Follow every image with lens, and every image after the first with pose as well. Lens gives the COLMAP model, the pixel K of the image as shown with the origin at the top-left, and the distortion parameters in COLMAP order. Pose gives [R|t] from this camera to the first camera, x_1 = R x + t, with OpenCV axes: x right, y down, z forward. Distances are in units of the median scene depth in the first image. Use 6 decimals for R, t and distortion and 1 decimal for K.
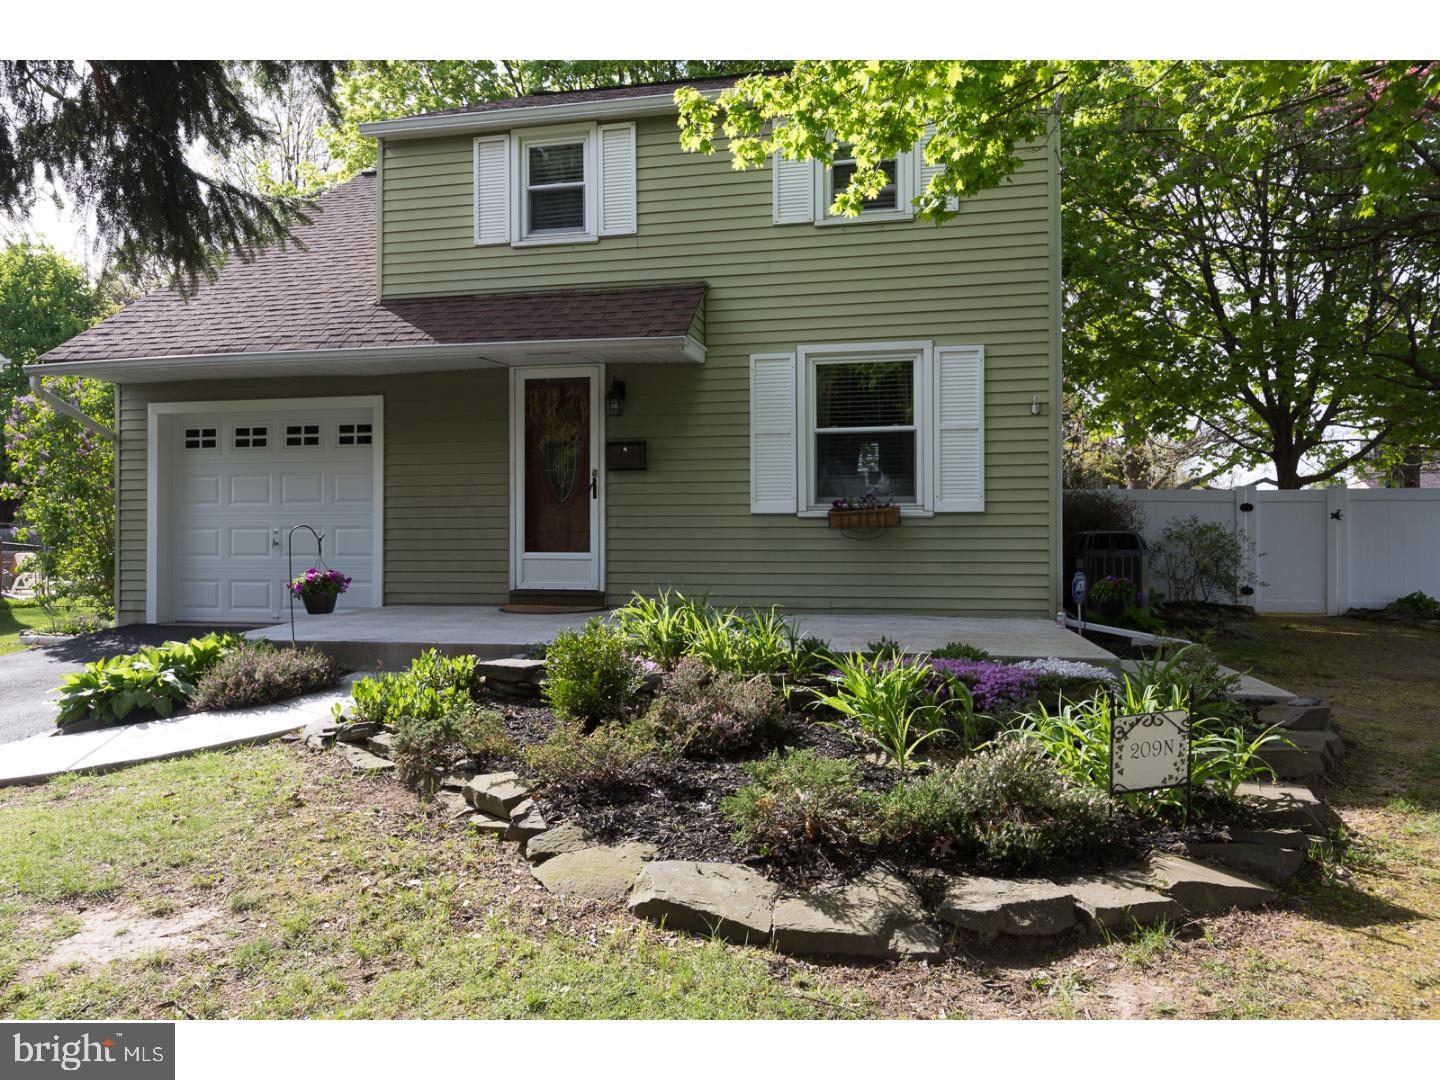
lens RADIAL K [[973.6, 0, 719.7], [0, 973.6, 548.2], [0, 0, 1]] dist [0.032421, -0.000838]
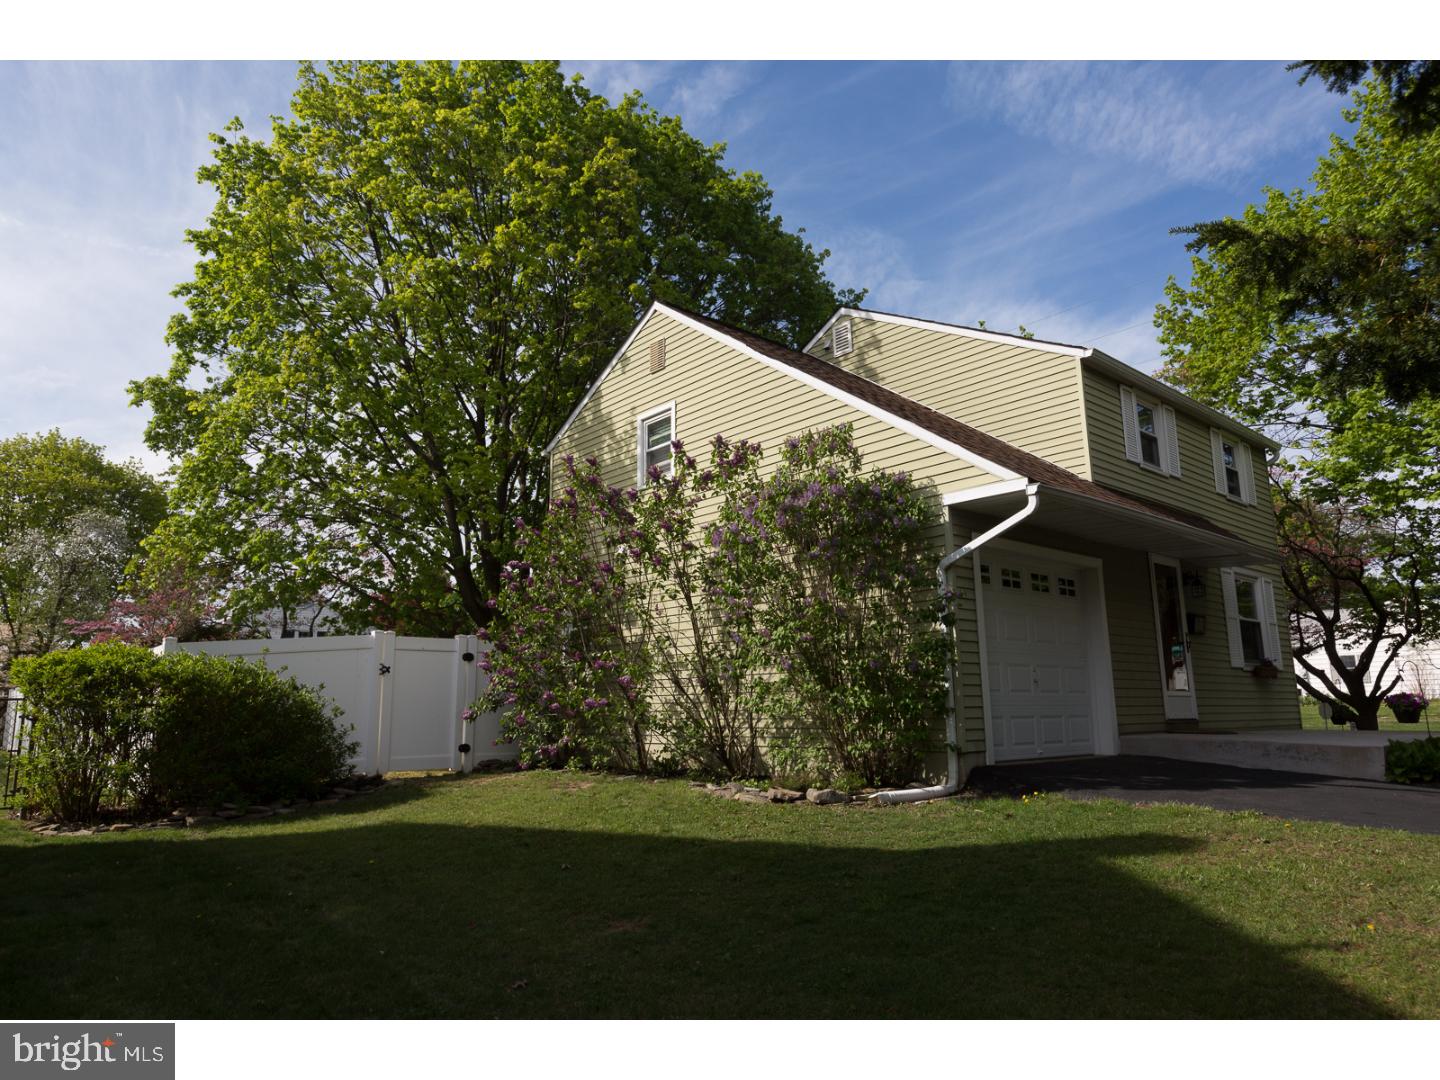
lens RADIAL K [[913.8, 0, 721.1], [0, 913.8, 535.6], [0, 0, 1]] dist [0.000238, 0.000151]
pose [[0.602483, 0.145504, 0.784757, -1.574617], [0.013582, 0.981230, -0.192360, 0.028570], [-0.798016, 0.126552, 0.589198, 0.725187]]
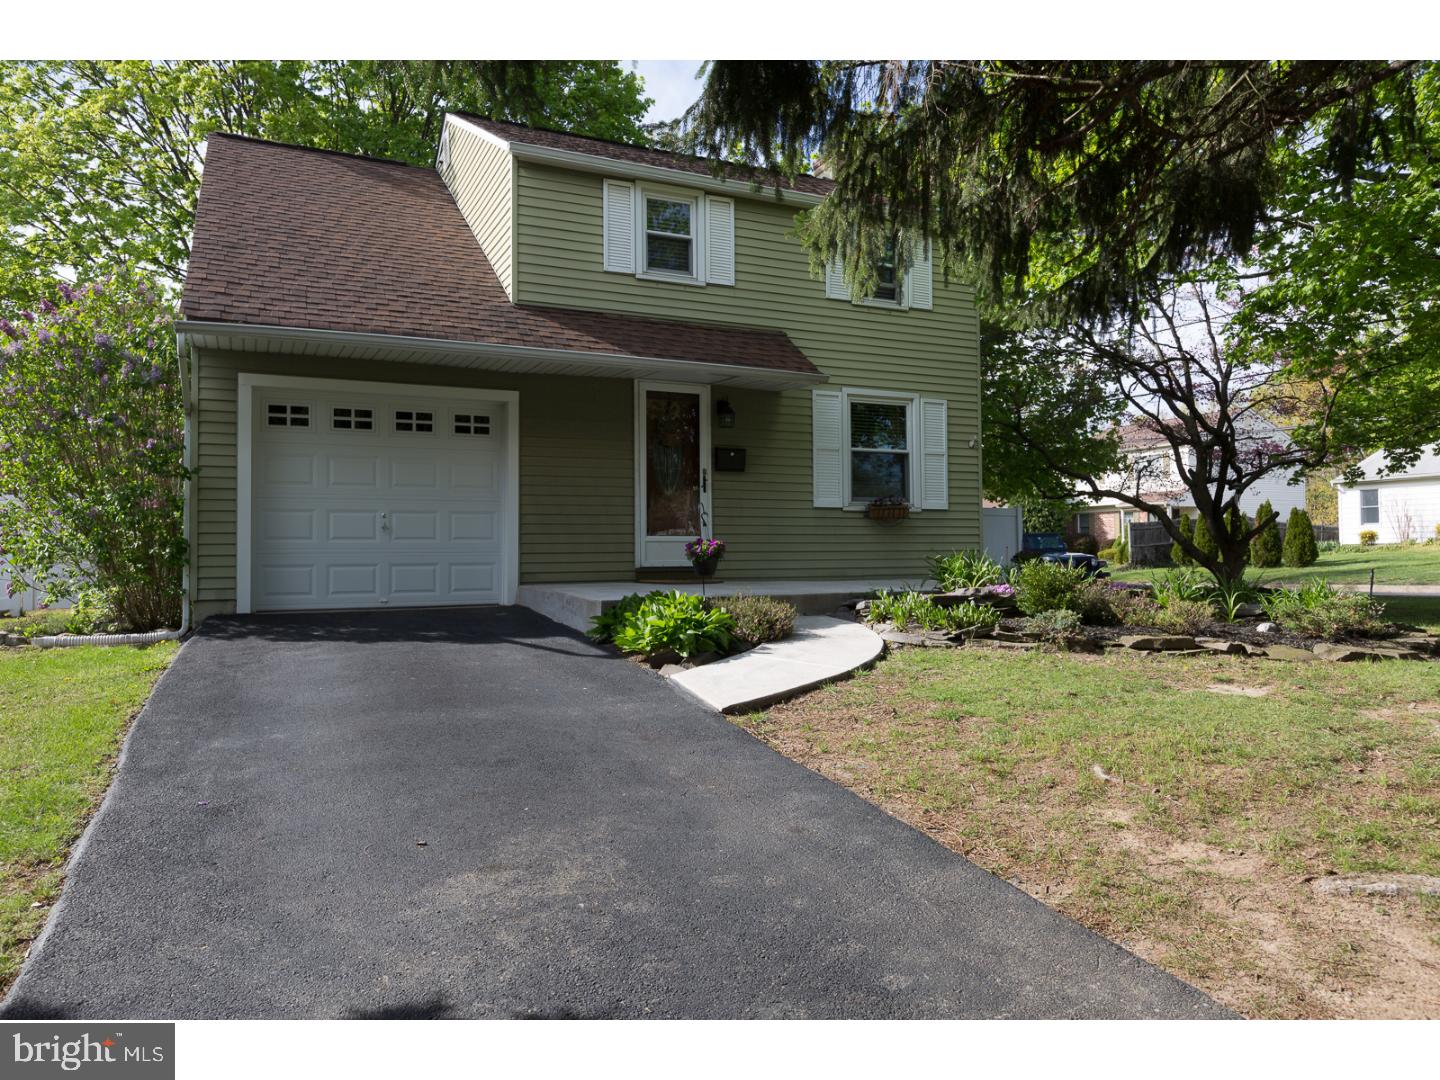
lens RADIAL K [[973.6, 0, 716.2], [0, 973.6, 535.8], [0, 0, 1]] dist [0.032421, -0.000838]
pose [[0.797044, 0.005155, 0.603899, -0.849531], [0.006781, 0.999824, -0.017485, 0.025539], [-0.603883, 0.018032, 0.796869, 0.005150]]
